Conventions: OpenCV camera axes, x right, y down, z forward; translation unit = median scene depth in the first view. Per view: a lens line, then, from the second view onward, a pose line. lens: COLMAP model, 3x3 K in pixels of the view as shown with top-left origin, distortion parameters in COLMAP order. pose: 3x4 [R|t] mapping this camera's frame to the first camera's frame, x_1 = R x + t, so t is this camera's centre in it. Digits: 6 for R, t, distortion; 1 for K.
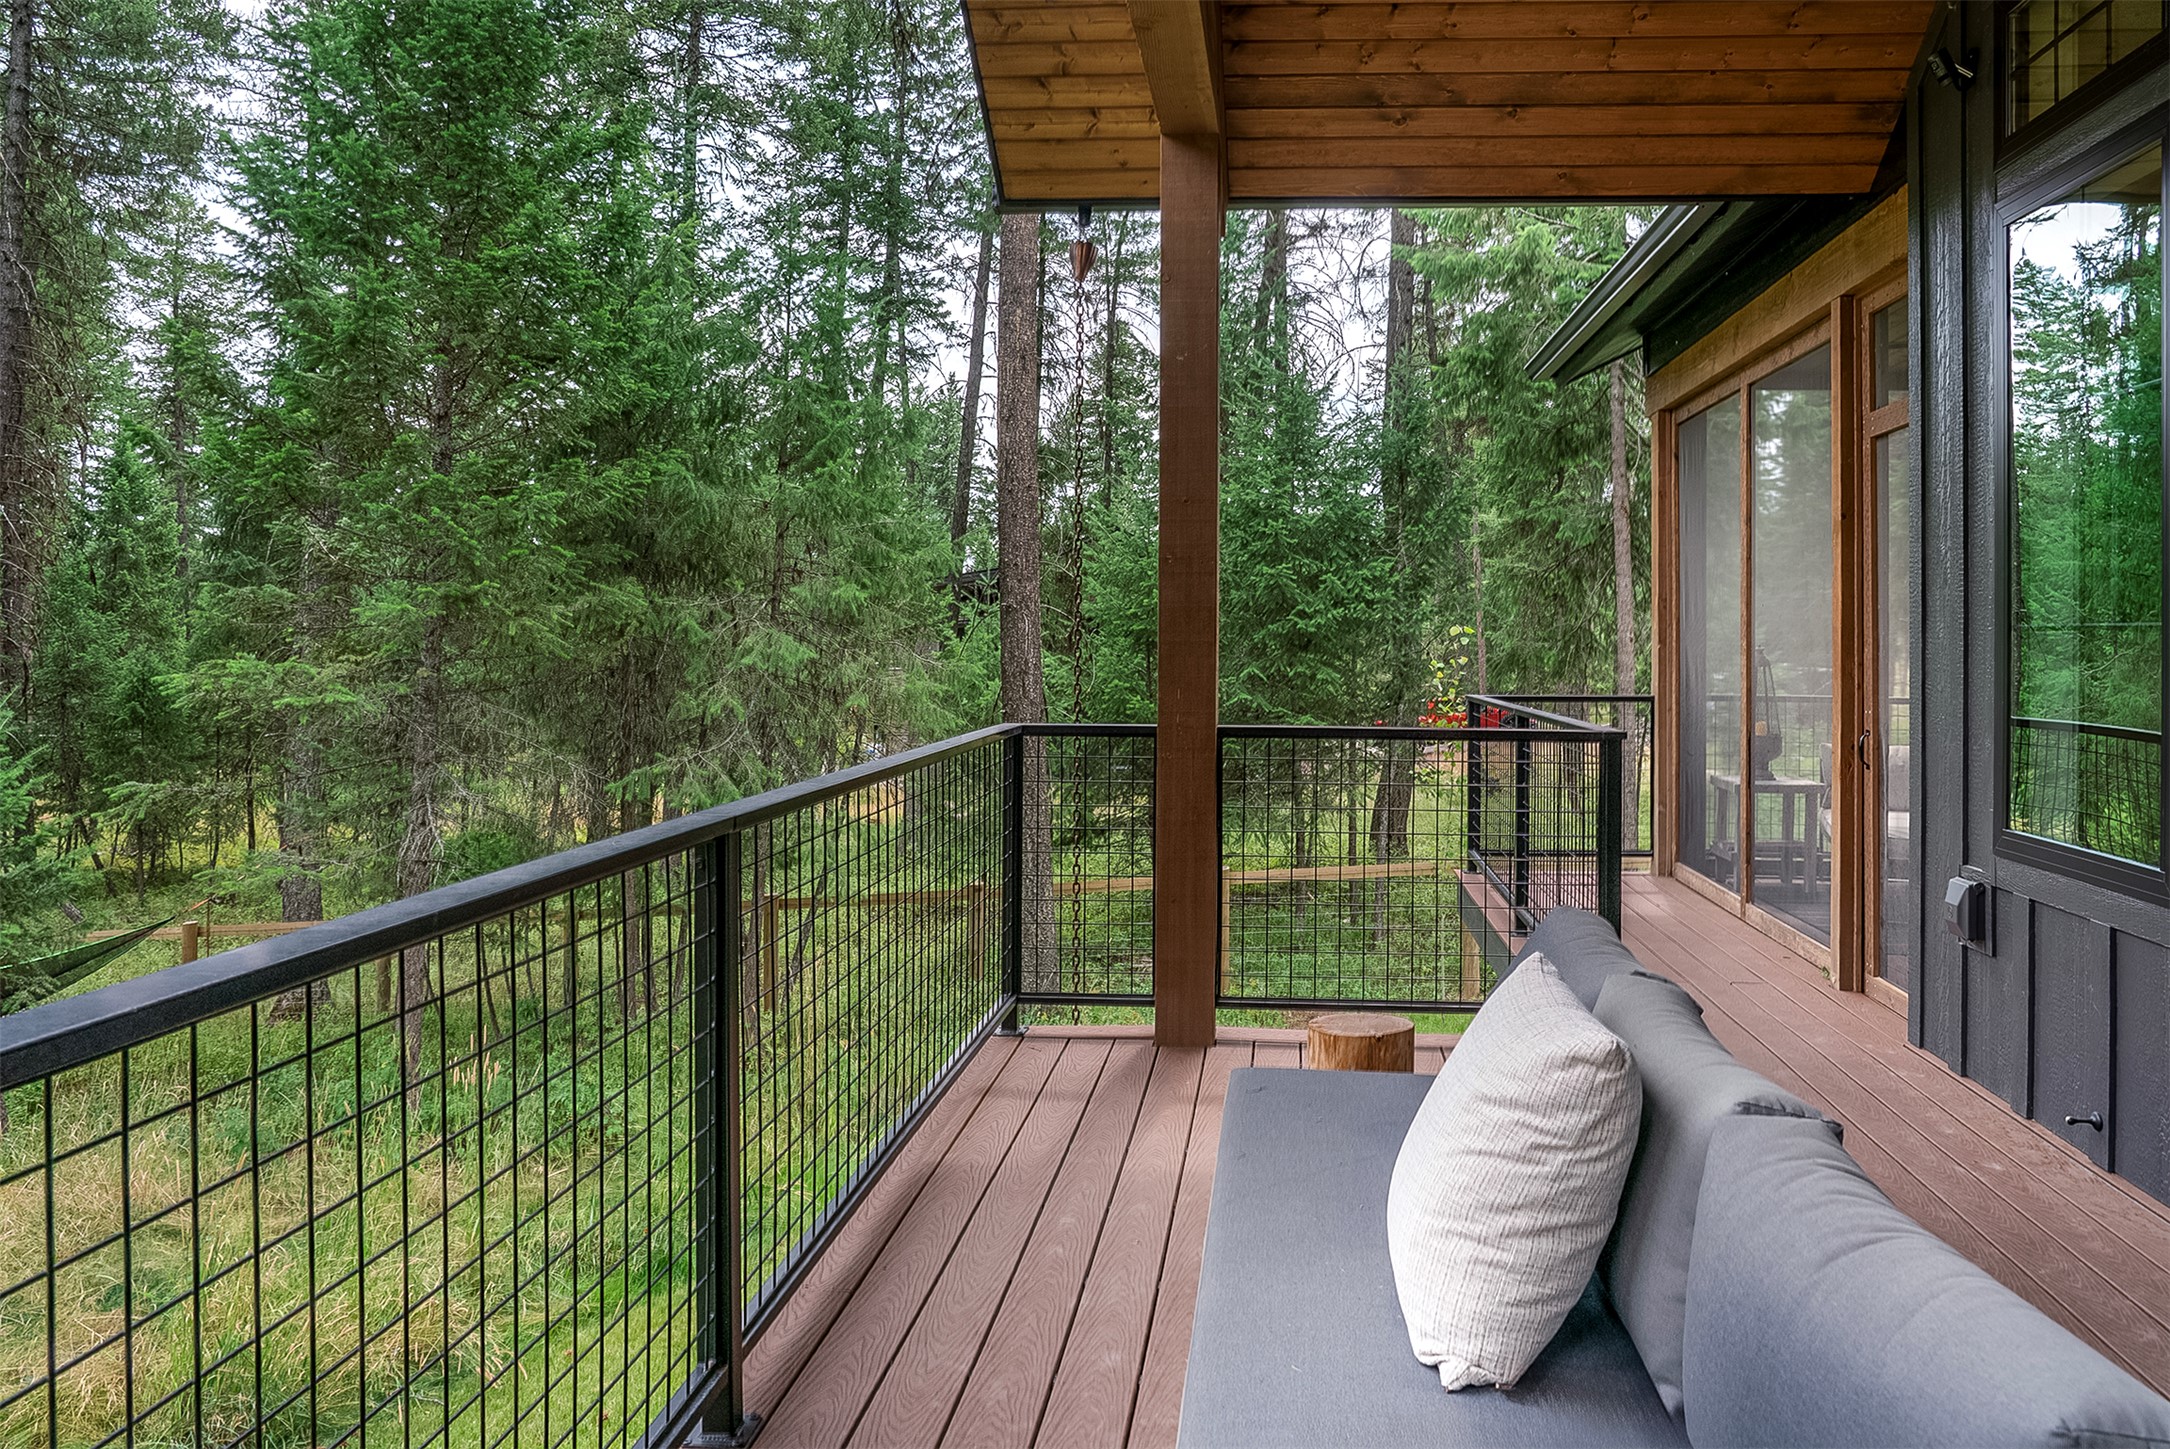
lens RADIAL K [[1532.4, 0, 1086.0], [0, 1532.4, 666.4], [0, 0, 1]] dist [-0.067589, 0.082291]
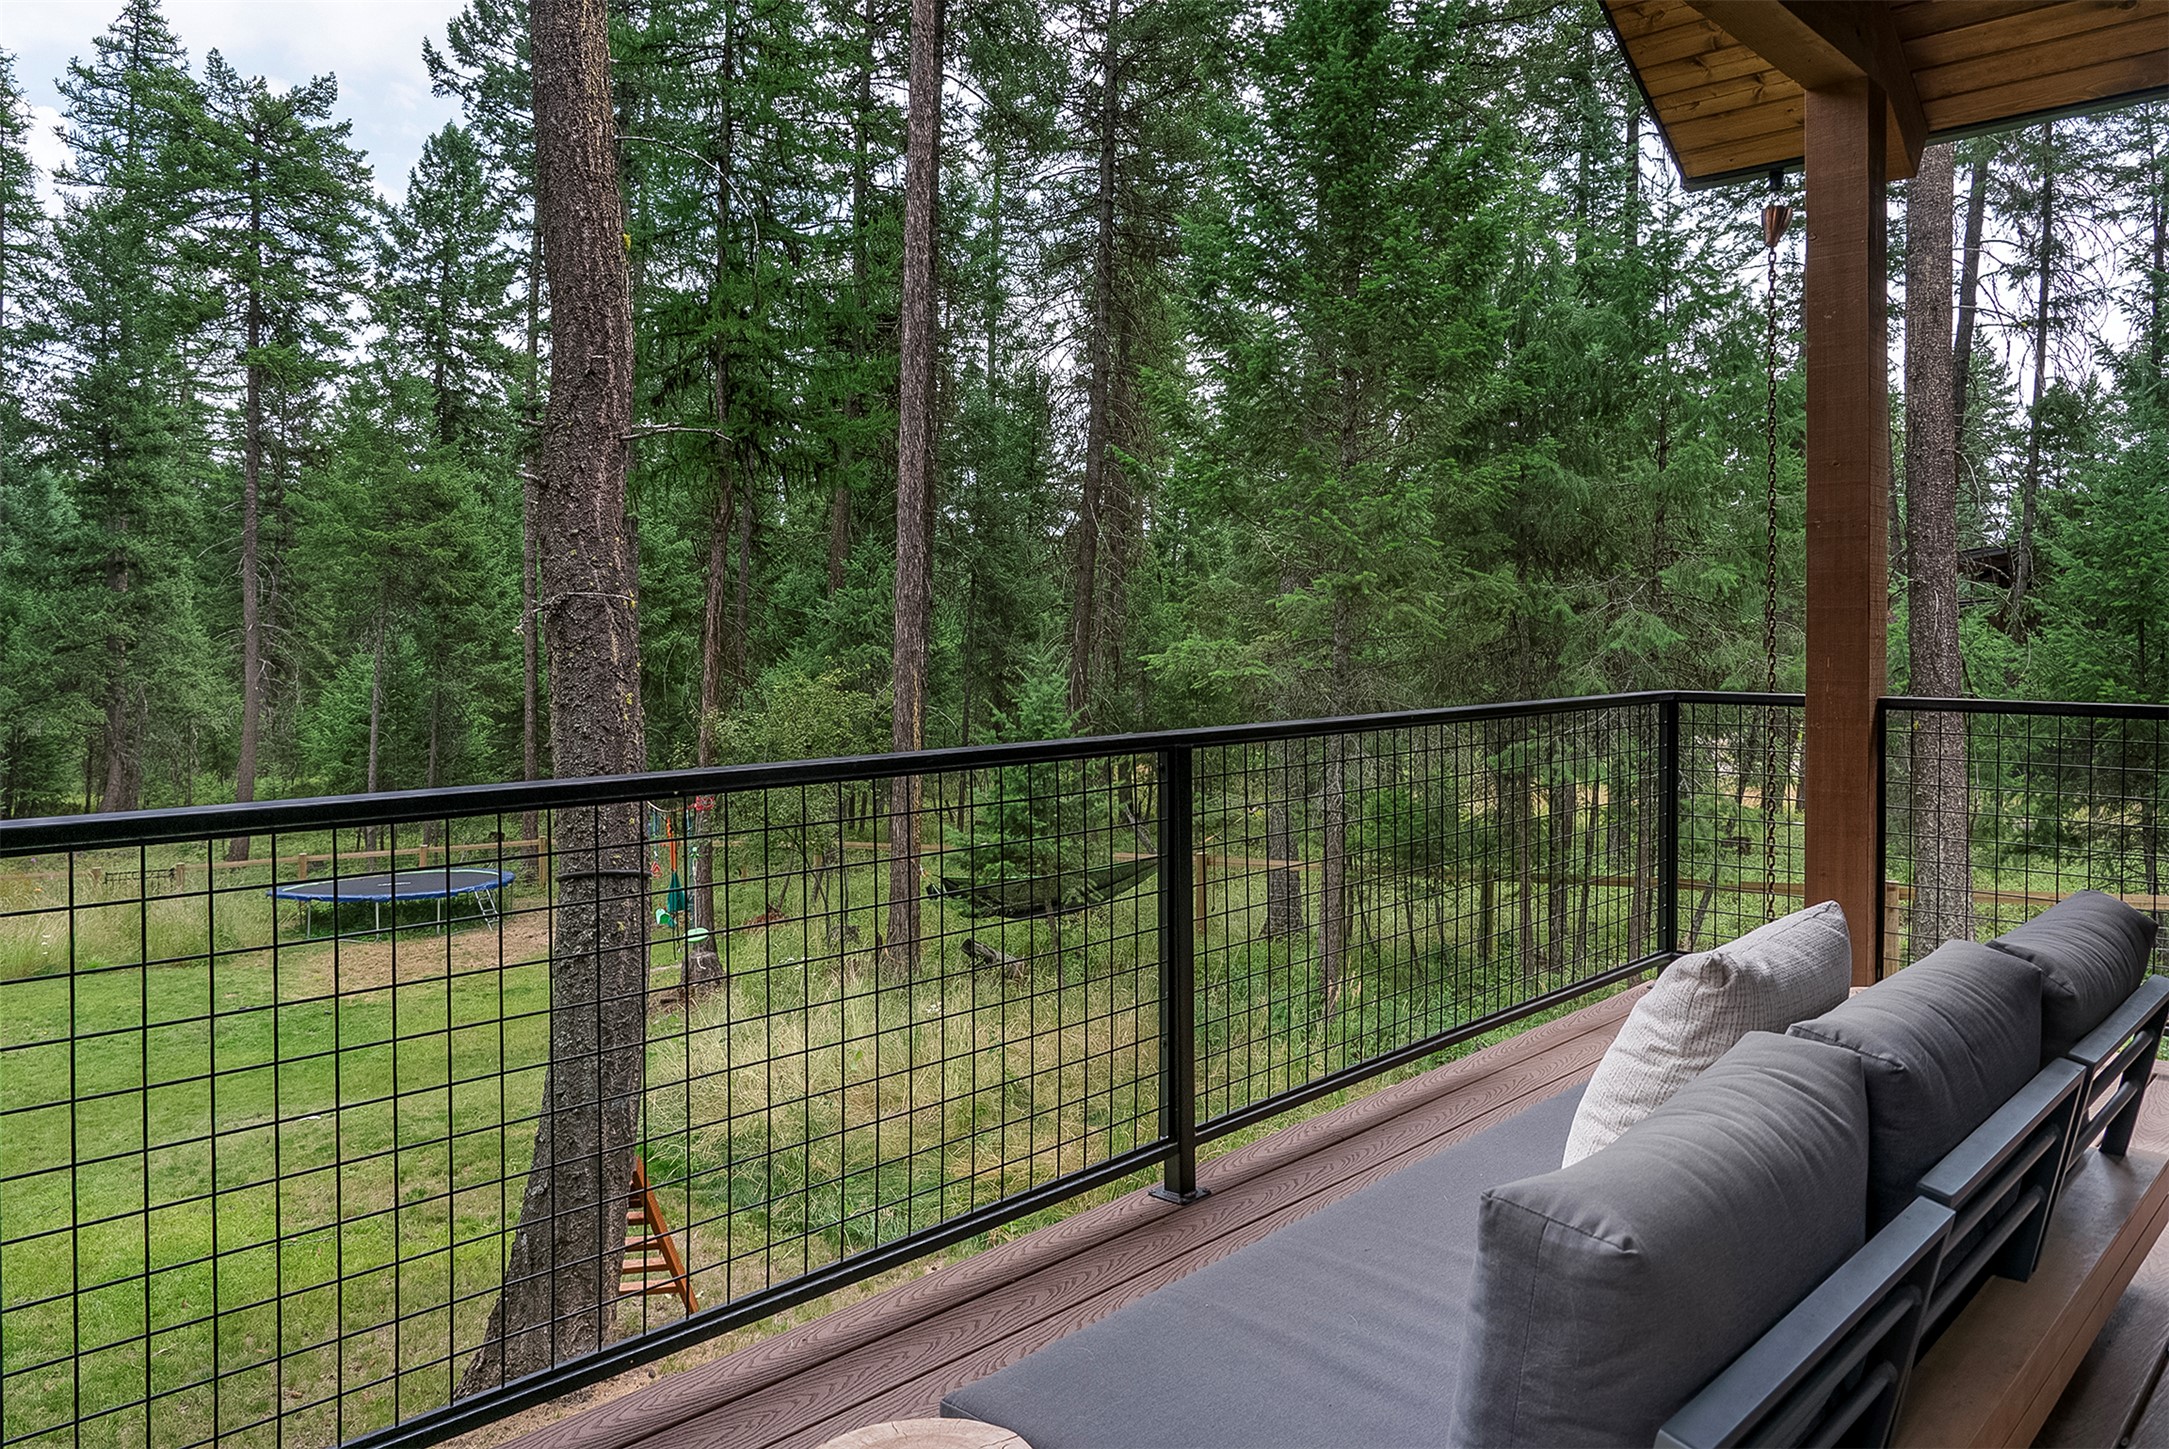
lens RADIAL K [[1539.4, 0, 1083.9], [0, 1539.4, 670.2], [0, 0, 1]] dist [-0.002294, -0.000370]
pose [[0.770696, 0.012276, -0.637085, 0.174875], [-0.008330, 0.999923, 0.009191, 0.009298], [0.637149, -0.001777, 0.770739, -0.030181]]
